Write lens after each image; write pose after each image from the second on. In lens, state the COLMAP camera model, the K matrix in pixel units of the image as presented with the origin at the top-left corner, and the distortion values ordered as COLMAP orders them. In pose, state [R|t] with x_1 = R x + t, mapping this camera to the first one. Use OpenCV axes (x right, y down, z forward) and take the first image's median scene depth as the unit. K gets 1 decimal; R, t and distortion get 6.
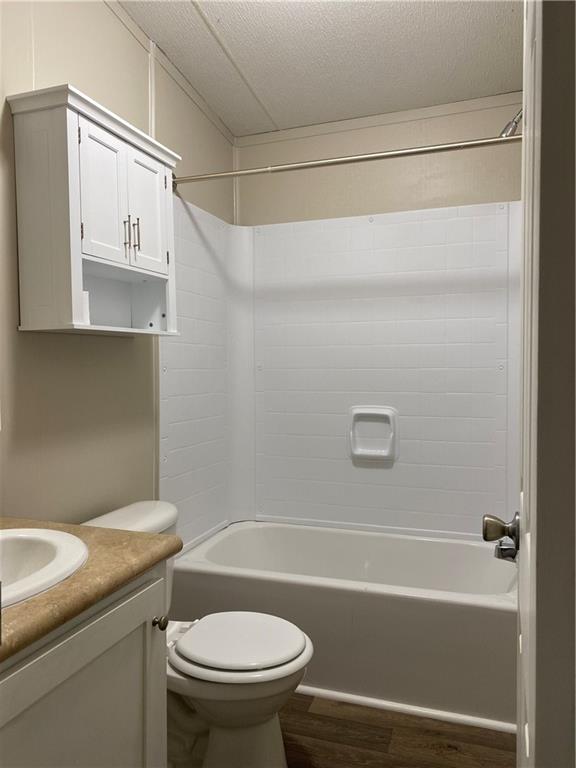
lens RADIAL K [[574.2, 0, 288.0], [0, 574.2, 384.0], [0, 0, 1]] dist [-0.057460, -0.001003]
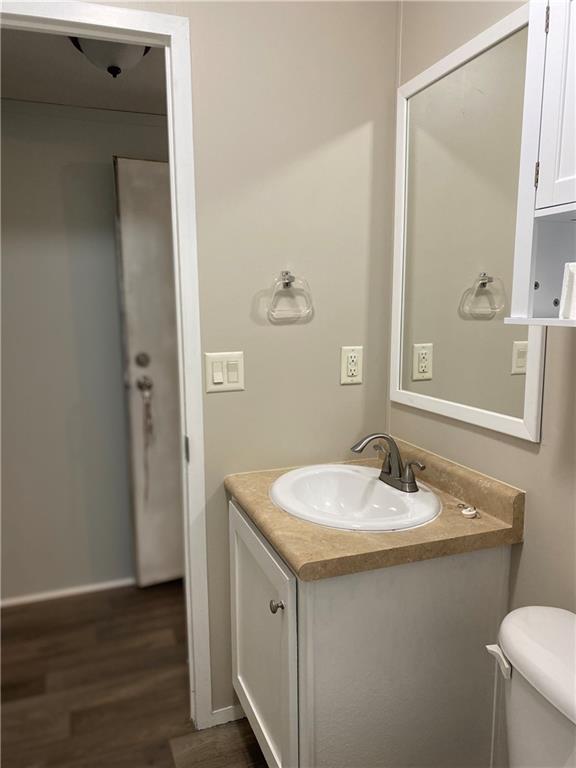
lens RADIAL K [[574.2, 0, 288.0], [0, 574.2, 384.0], [0, 0, 1]] dist [-0.057460, -0.001003]
pose [[-0.770599, 0.111652, -0.627463, 0.301847], [-0.011072, 0.982041, 0.188343, -0.151188], [0.637224, 0.152084, -0.755524, 1.366929]]
